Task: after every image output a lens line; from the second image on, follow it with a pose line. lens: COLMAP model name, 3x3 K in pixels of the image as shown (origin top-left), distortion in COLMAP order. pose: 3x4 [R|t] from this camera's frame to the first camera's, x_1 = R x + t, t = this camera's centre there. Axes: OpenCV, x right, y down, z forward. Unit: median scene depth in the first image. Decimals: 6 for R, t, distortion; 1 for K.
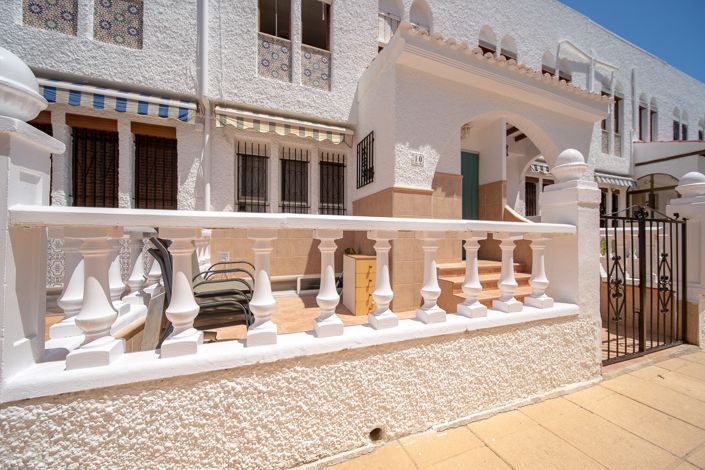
lens RADIAL K [[248.7, 0, 353.2], [0, 248.7, 233.5], [0, 0, 1]] dist [-0.000271, -0.001604]
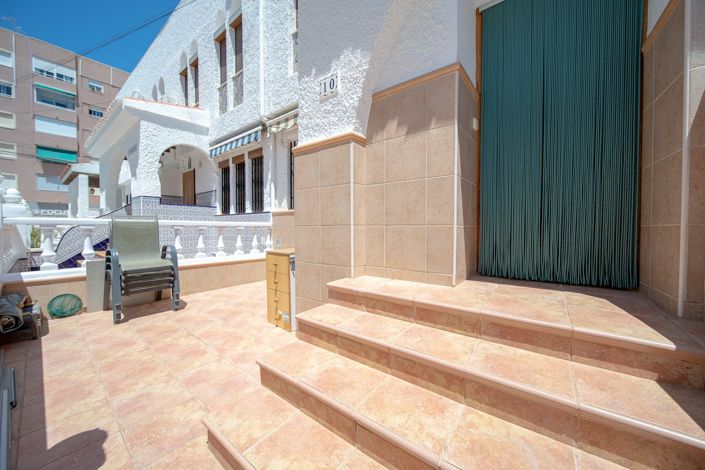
lens RADIAL K [[248.7, 0, 353.2], [0, 248.7, 233.5], [0, 0, 1]] dist [-0.000271, -0.001604]
pose [[0.535567, 0.014891, -0.844361, 0.751252], [0.014527, 0.999534, 0.026842, 0.020294], [0.844368, -0.026641, 0.535101, 0.712789]]
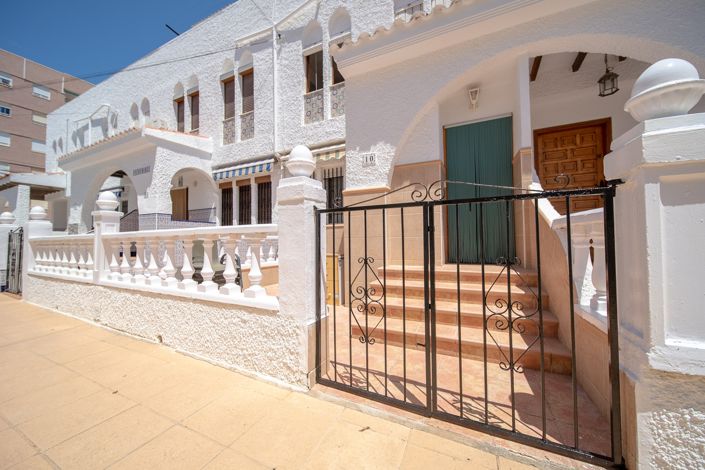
lens RADIAL K [[241.9, 0, 354.2], [0, 241.9, 234.9], [0, 0, 1]] dist [-0.000318, -0.000032]
pose [[0.705194, -0.028553, -0.708439, 0.877461], [0.026666, 0.999550, -0.013742, 0.017961], [0.708513, -0.009201, 0.705638, 0.254829]]
